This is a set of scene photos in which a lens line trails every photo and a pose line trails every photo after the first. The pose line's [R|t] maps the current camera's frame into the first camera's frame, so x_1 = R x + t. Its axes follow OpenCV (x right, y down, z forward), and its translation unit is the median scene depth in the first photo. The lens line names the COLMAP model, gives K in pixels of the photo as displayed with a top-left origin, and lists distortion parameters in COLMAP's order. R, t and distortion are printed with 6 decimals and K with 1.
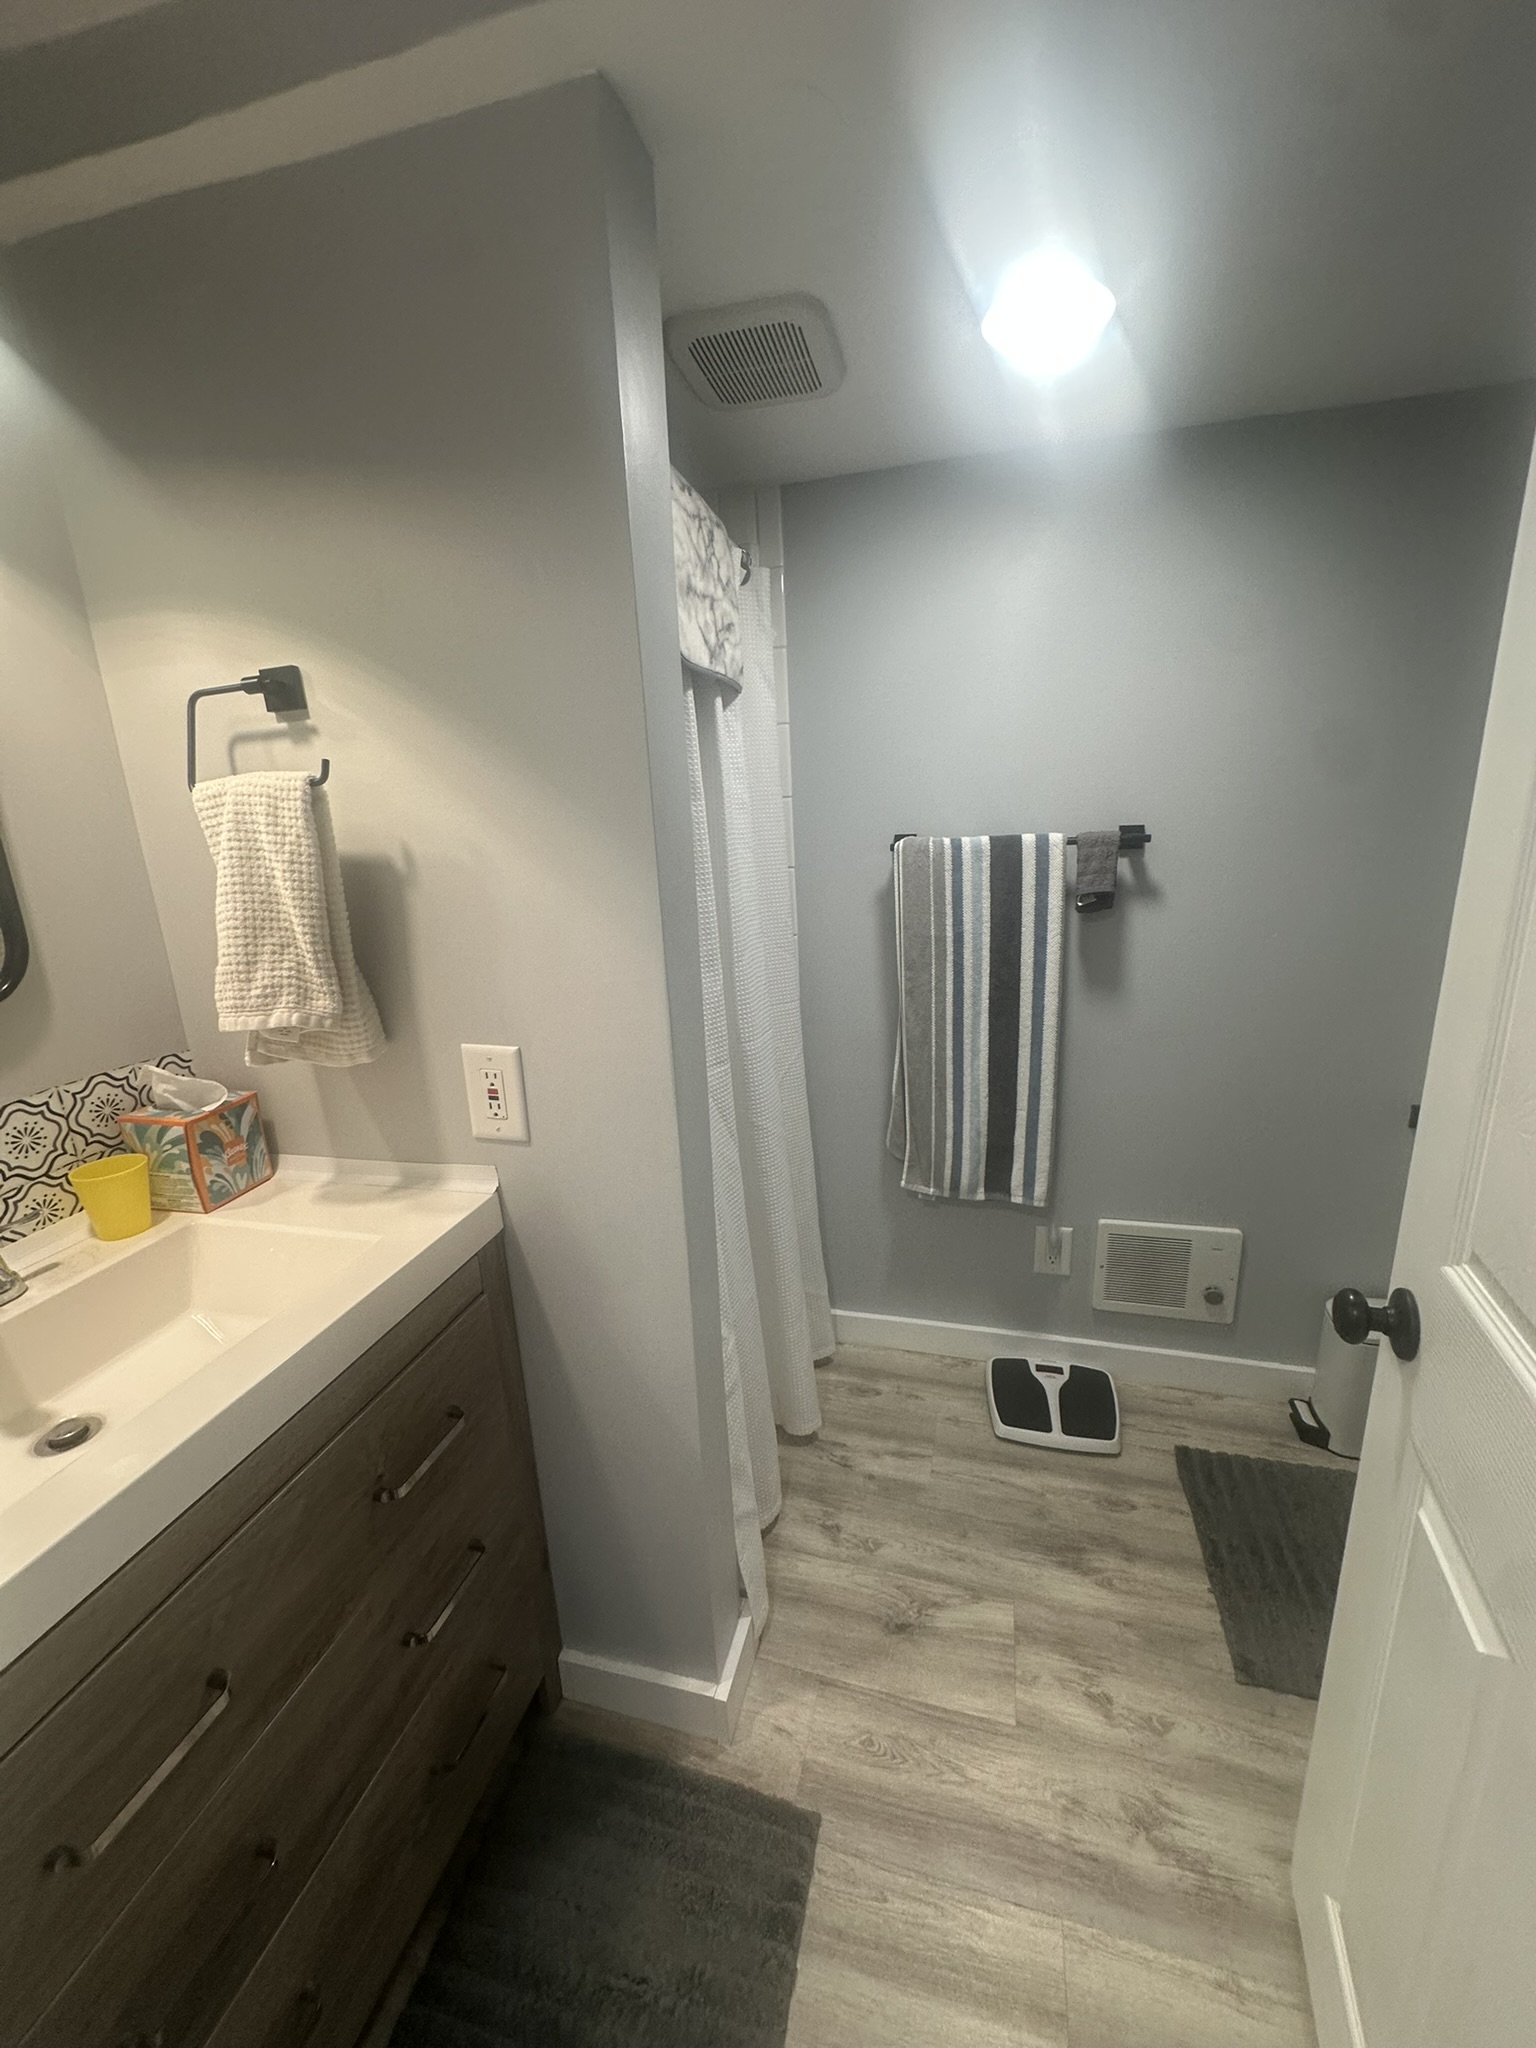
lens RADIAL K [[831.8, 0, 767.6], [0, 831.8, 1041.9], [0, 0, 1]] dist [-0.000708, -0.000098]
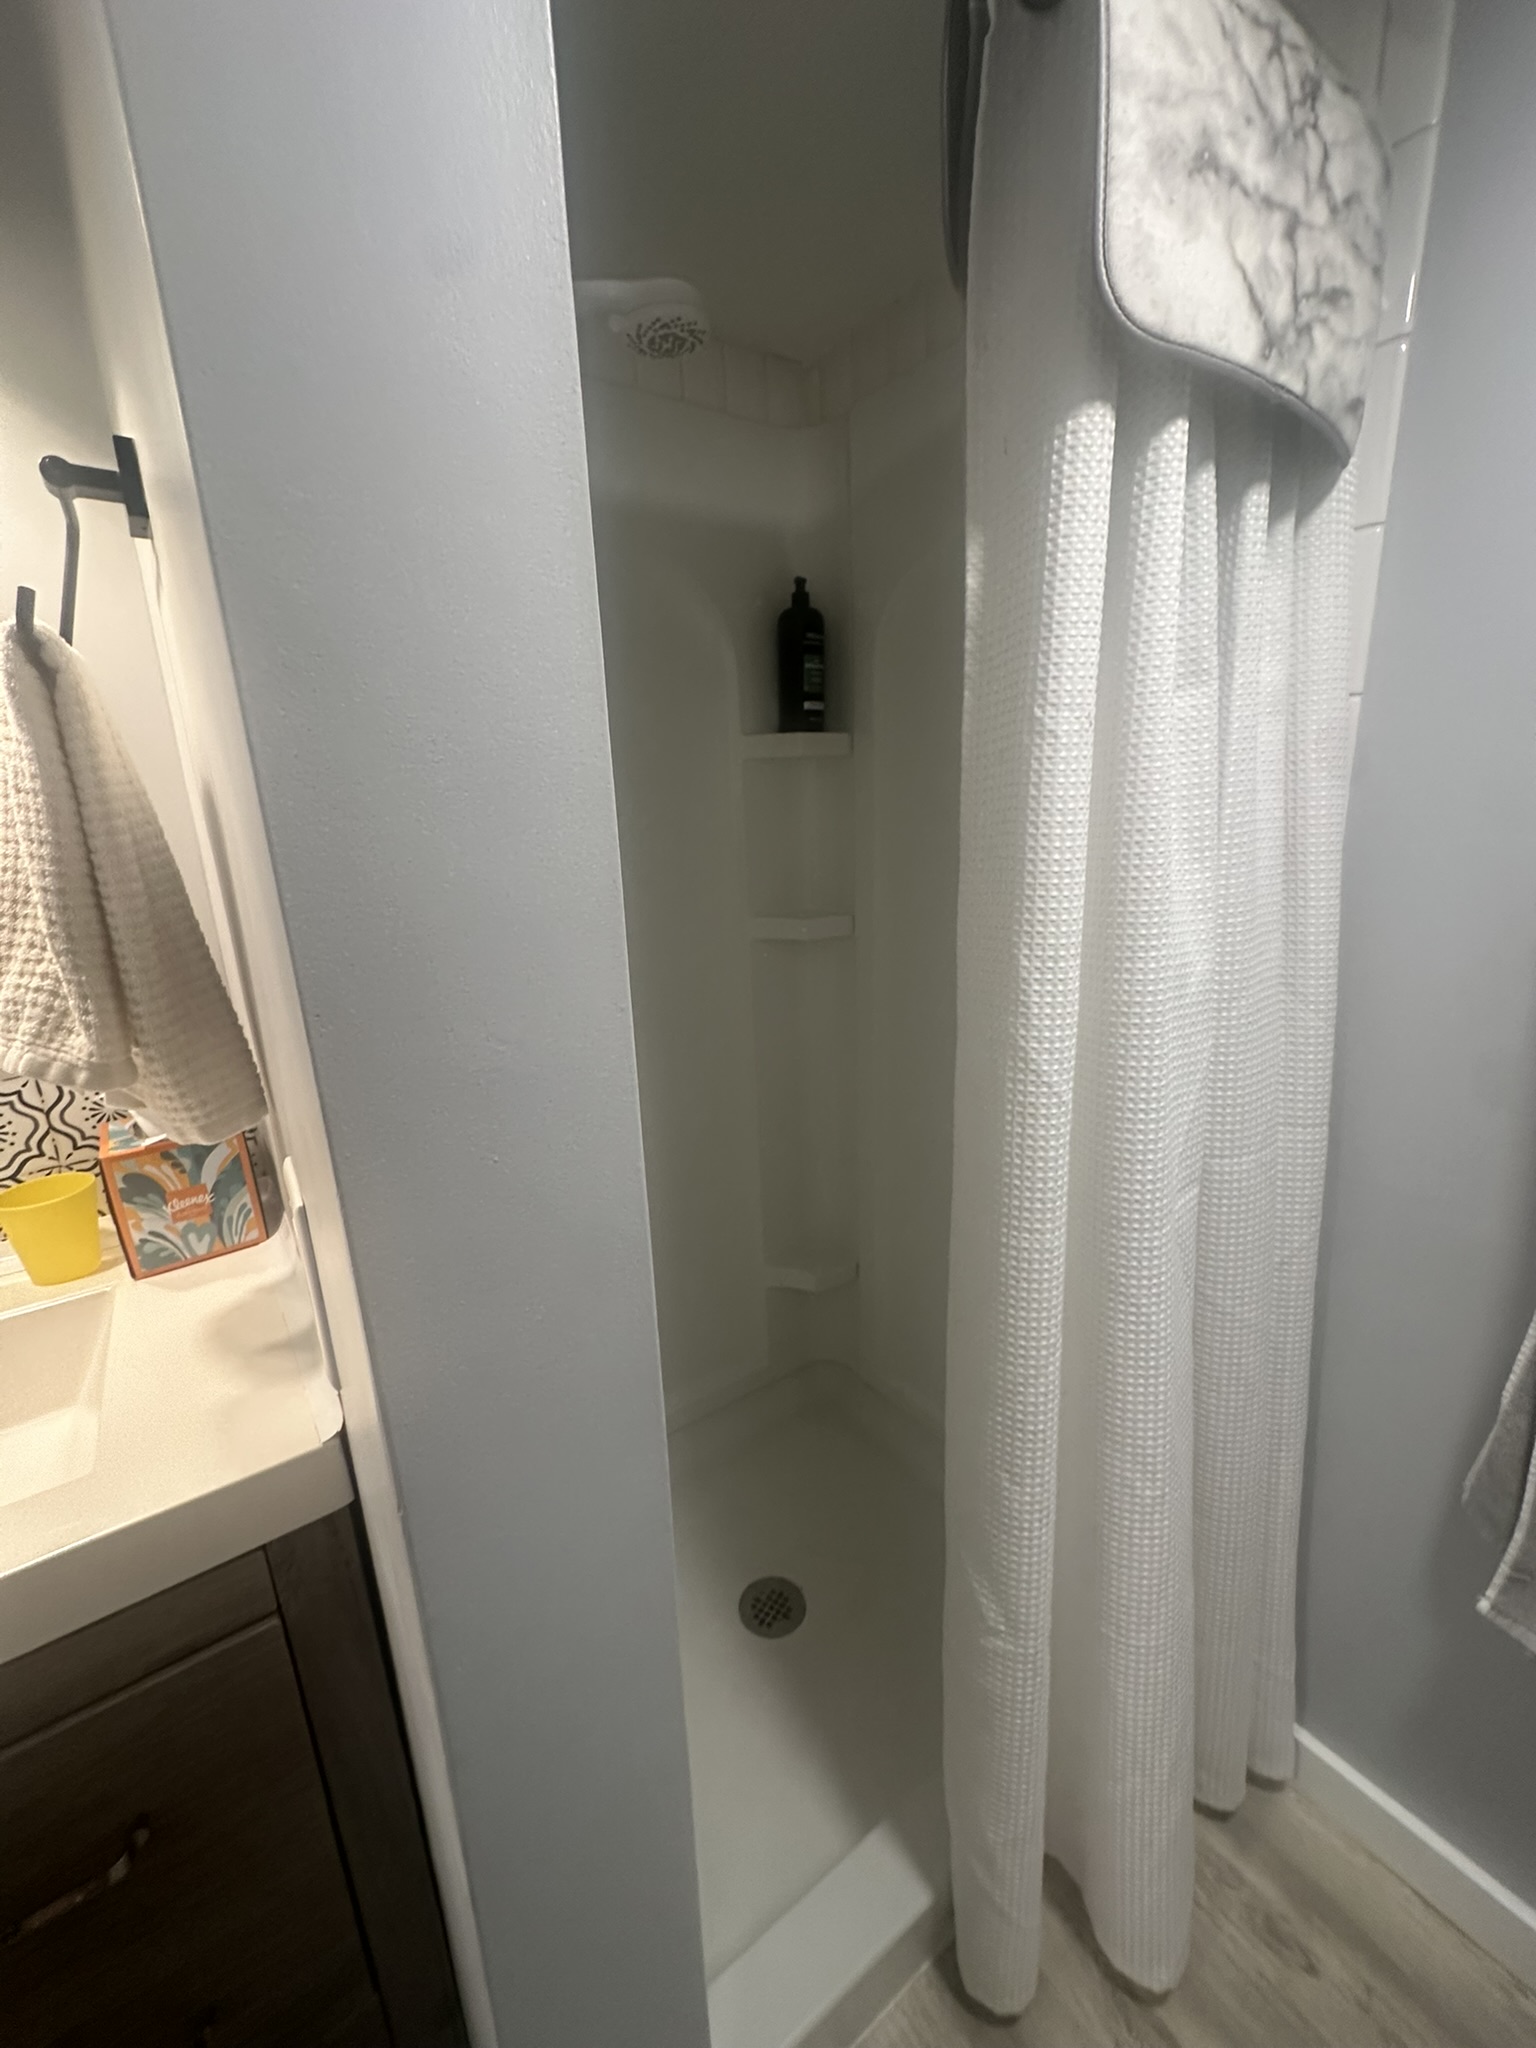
lens RADIAL K [[831.8, 0, 767.6], [0, 831.8, 1041.9], [0, 0, 1]] dist [-0.000708, -0.000098]
pose [[0.740578, 0.200334, -0.641413, 0.168122], [-0.168695, 0.979385, 0.111118, -0.178210], [0.650451, 0.025911, 0.759106, 0.823630]]
